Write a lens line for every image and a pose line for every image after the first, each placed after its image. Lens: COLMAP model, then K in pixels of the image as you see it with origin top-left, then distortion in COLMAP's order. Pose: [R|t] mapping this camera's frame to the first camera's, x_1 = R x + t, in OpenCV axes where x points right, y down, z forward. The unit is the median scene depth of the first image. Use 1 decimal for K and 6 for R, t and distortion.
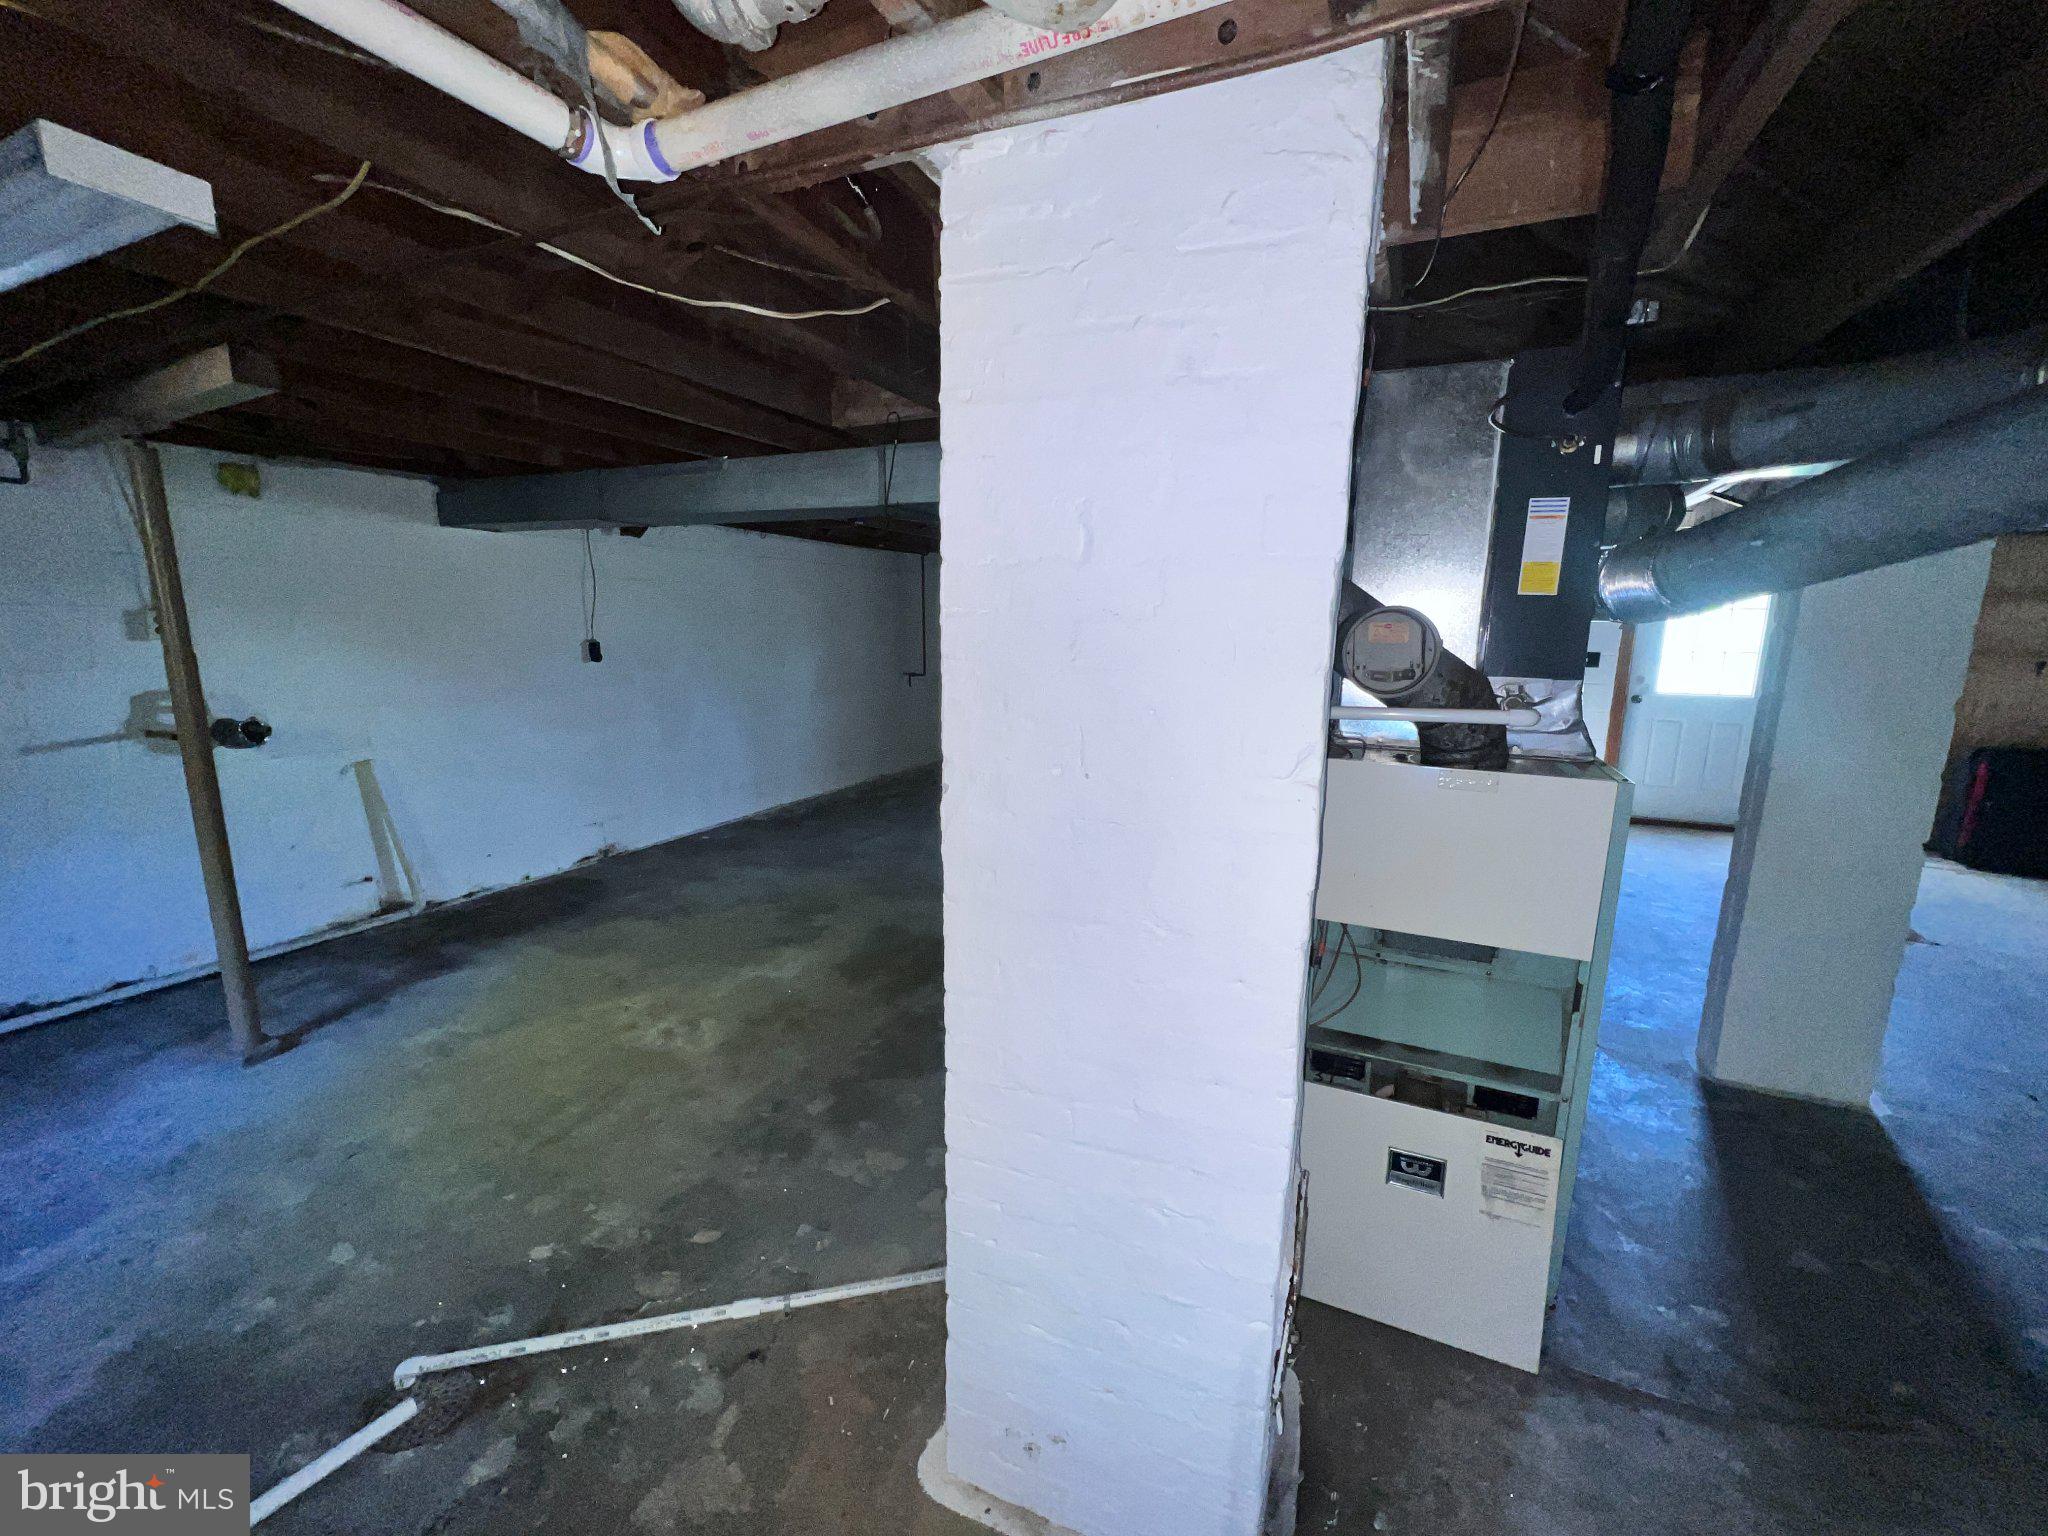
lens RADIAL K [[823.7, 0, 1024.0], [0, 823.7, 768.9], [0, 0, 1]] dist [0.000662, 0.000023]
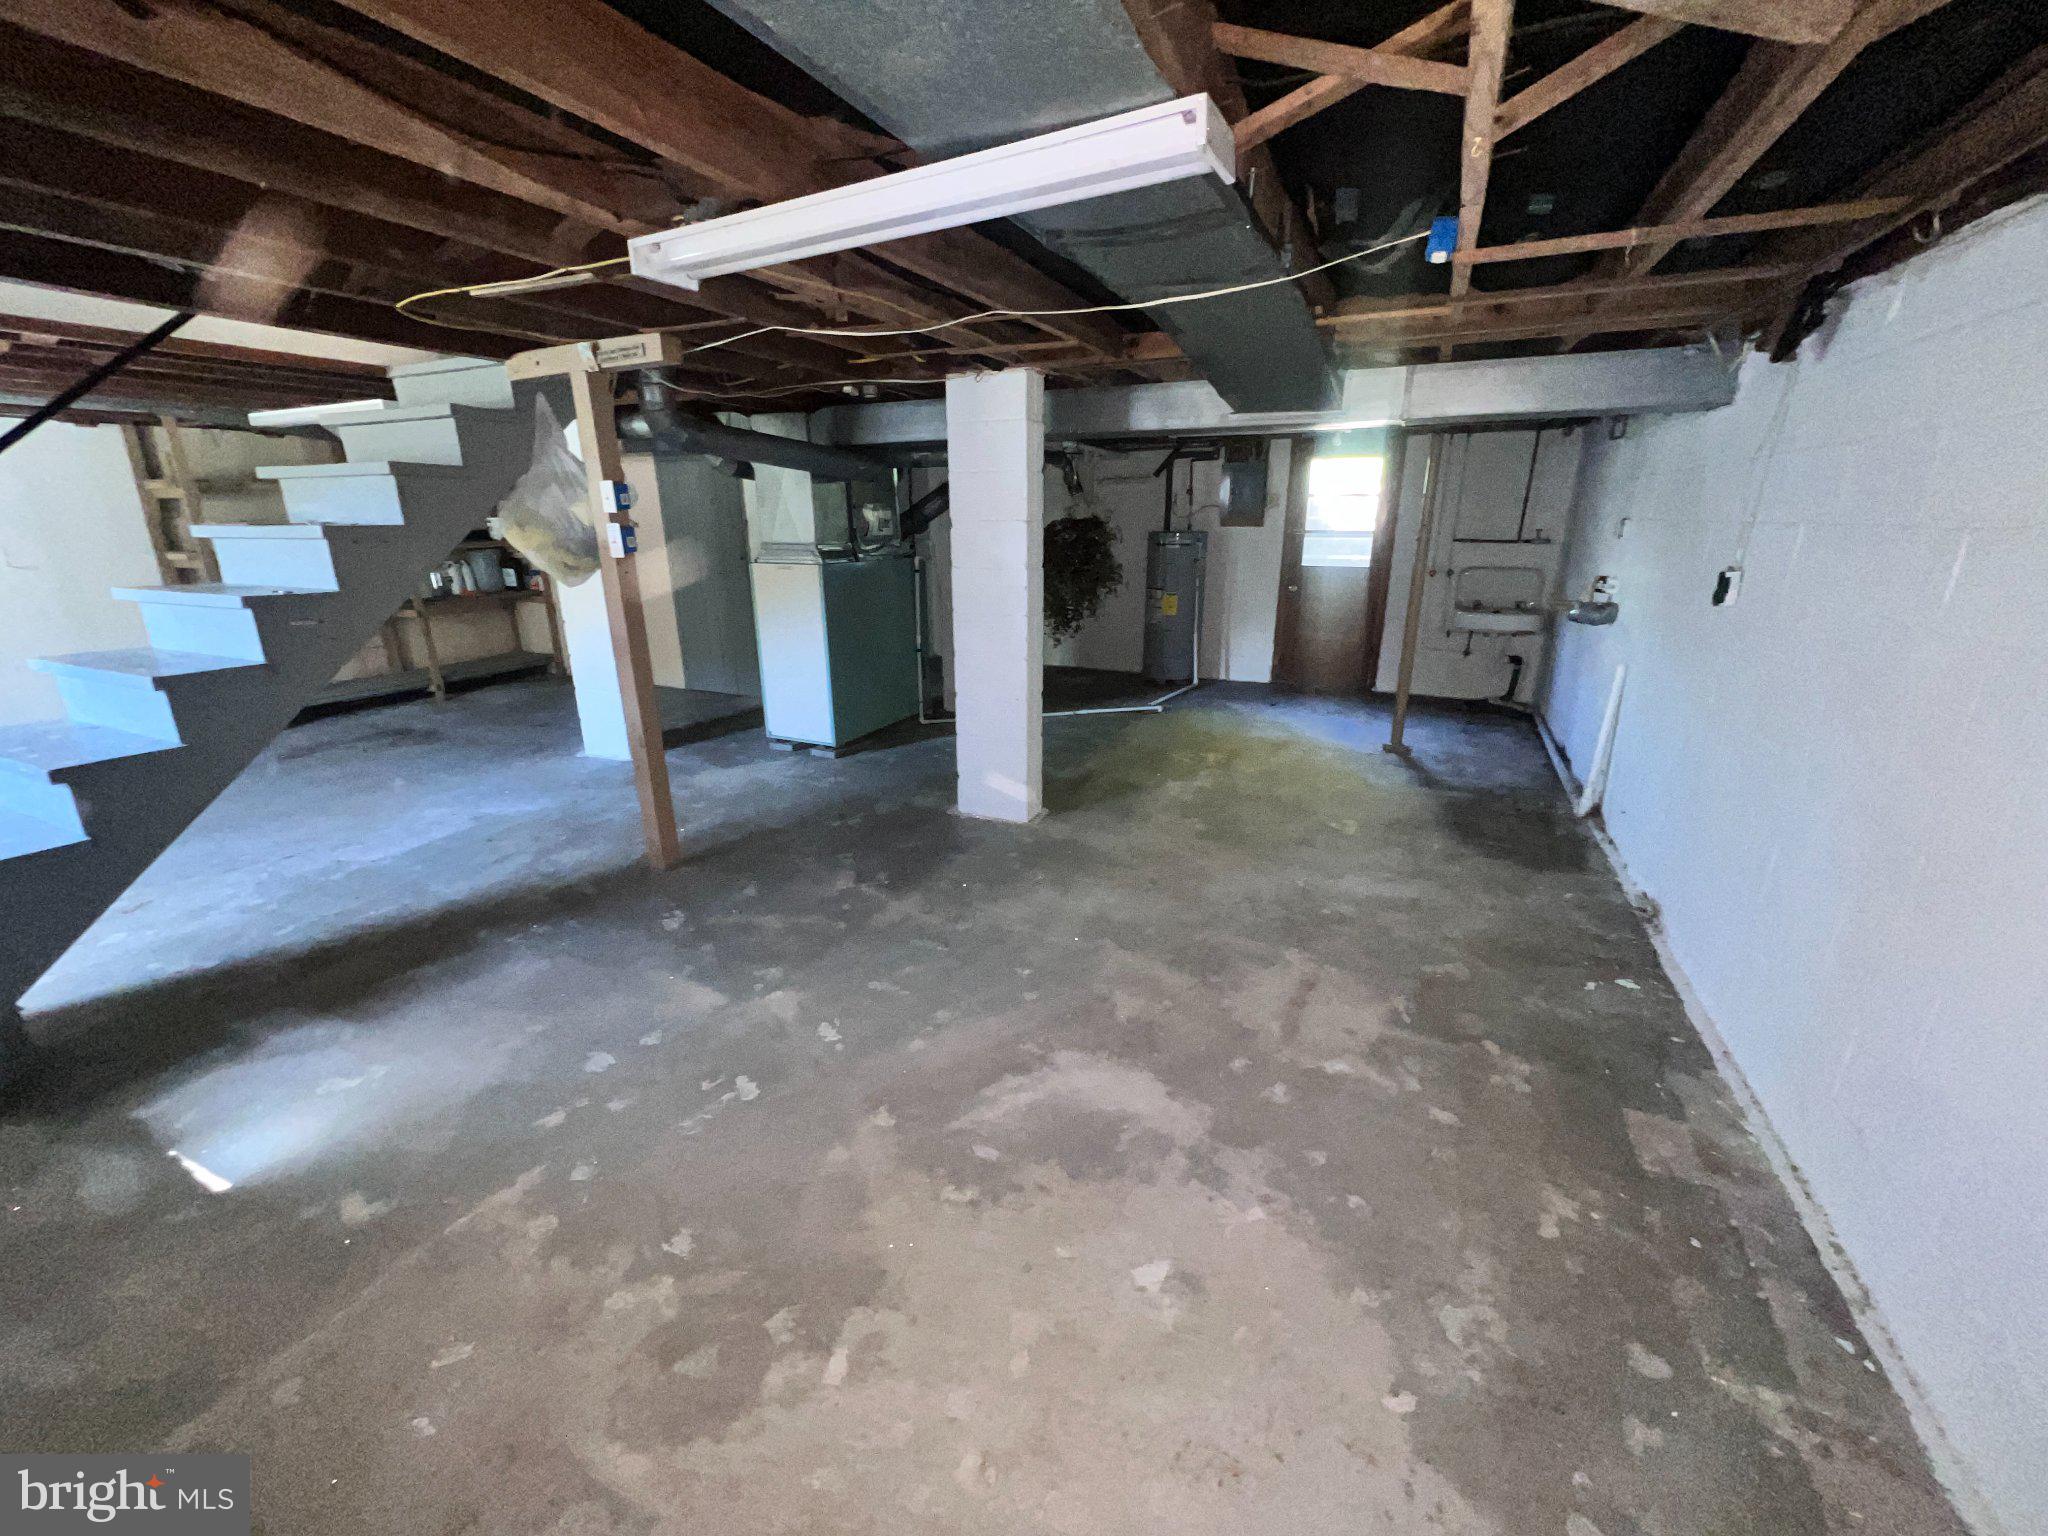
lens RADIAL K [[819.3, 0, 1026.2], [0, 819.3, 770.1], [0, 0, 1]] dist [0.002059, 0.000096]
pose [[-0.999922, -0.012478, -0.000638, -0.036136], [-0.011309, 0.882146, 0.470841, -0.381934], [-0.005312, 0.470812, -0.882218, 2.020965]]
